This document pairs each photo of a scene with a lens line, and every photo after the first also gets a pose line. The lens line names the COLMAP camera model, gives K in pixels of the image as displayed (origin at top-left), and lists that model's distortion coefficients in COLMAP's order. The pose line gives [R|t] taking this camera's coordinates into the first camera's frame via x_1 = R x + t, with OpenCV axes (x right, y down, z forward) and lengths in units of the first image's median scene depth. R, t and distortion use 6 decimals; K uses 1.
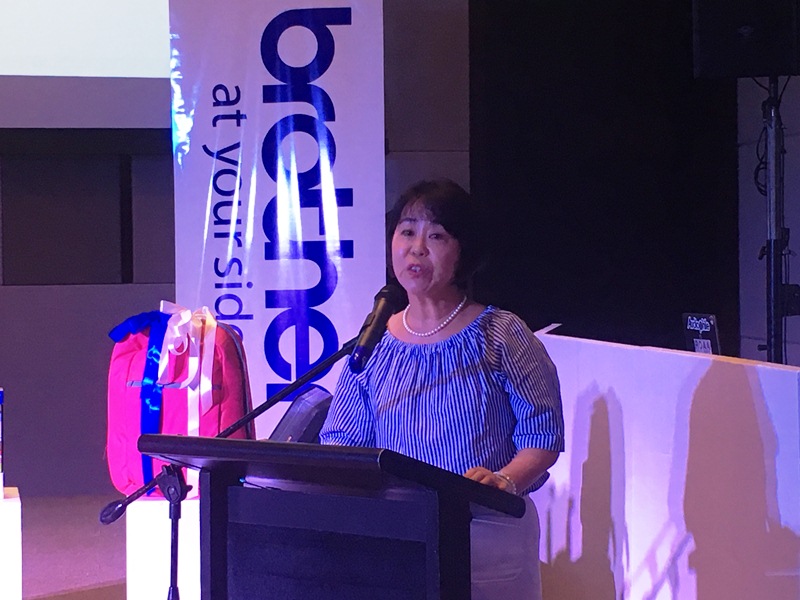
lens RADIAL K [[1846.6, 0, 401.3], [0, 1846.6, 302.2], [0, 0, 1]] dist [0.042228, 0.000000]
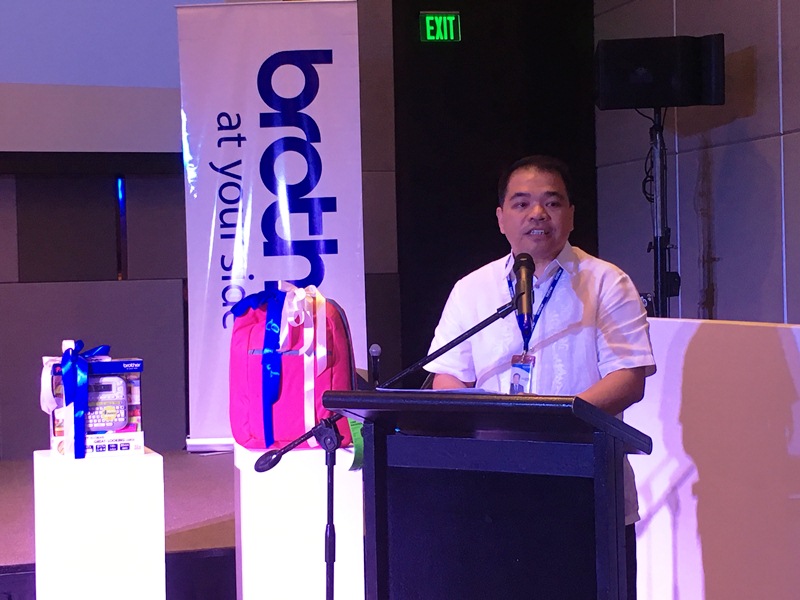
lens RADIAL K [[1408.9, 0, 404.5], [0, 1408.9, 298.6], [0, 0, 1]] dist [0.047744, 0.000000]
pose [[0.991030, -0.015141, 0.132776, -0.106147], [0.015647, 0.999874, -0.002767, 0.009004], [-0.132717, 0.004820, 0.991142, 0.066665]]
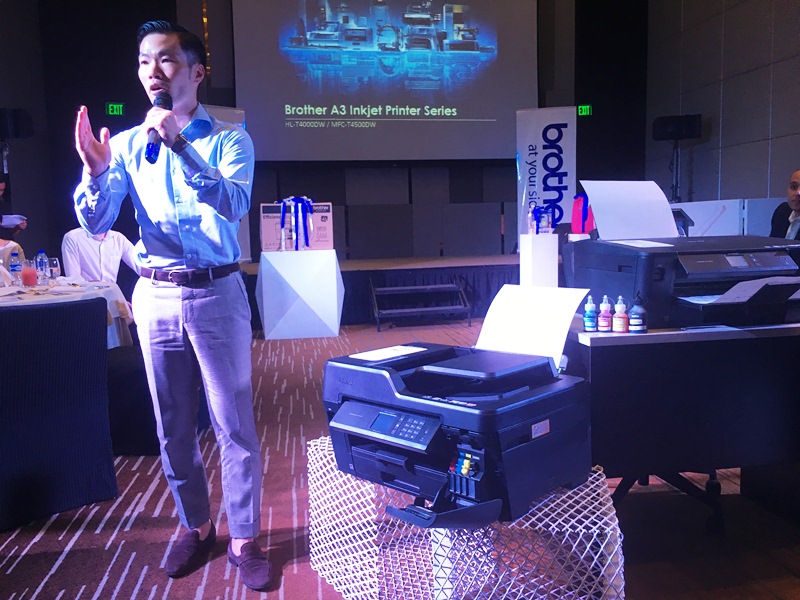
lens RADIAL K [[686.0, 0, 398.3], [0, 686.0, 299.0], [0, 0, 1]] dist [0.050592, -0.019741]
pose [[0.999840, -0.012545, -0.012767, -0.358883], [0.013617, 0.996062, 0.087611, 0.070064], [0.011618, -0.087771, 0.996073, -0.440926]]
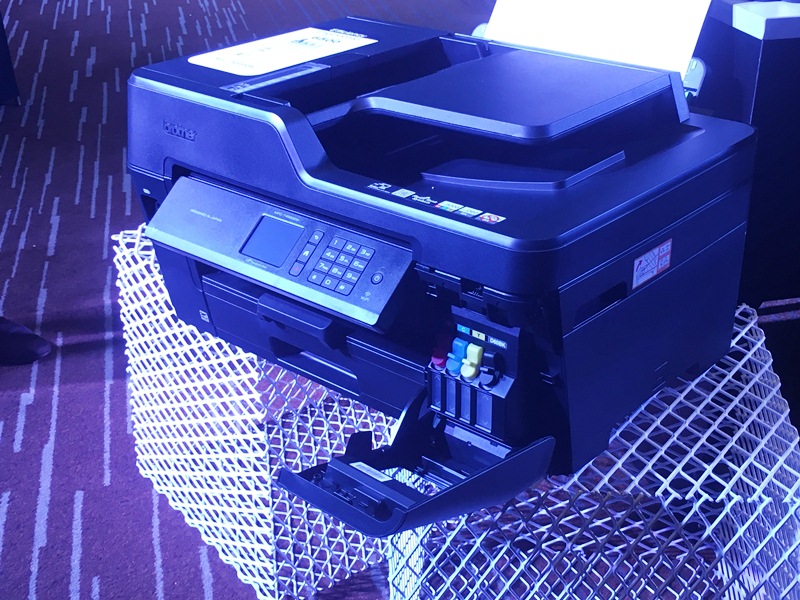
lens RADIAL K [[1133.2, 0, 396.7], [0, 1133.2, 305.7], [0, 0, 1]] dist [0.047243, 0.000000]
pose [[0.998488, -0.015347, 0.052775, -0.358517], [-0.009202, 0.899992, 0.435810, 0.071044], [-0.054185, -0.435637, 0.898490, -0.361263]]
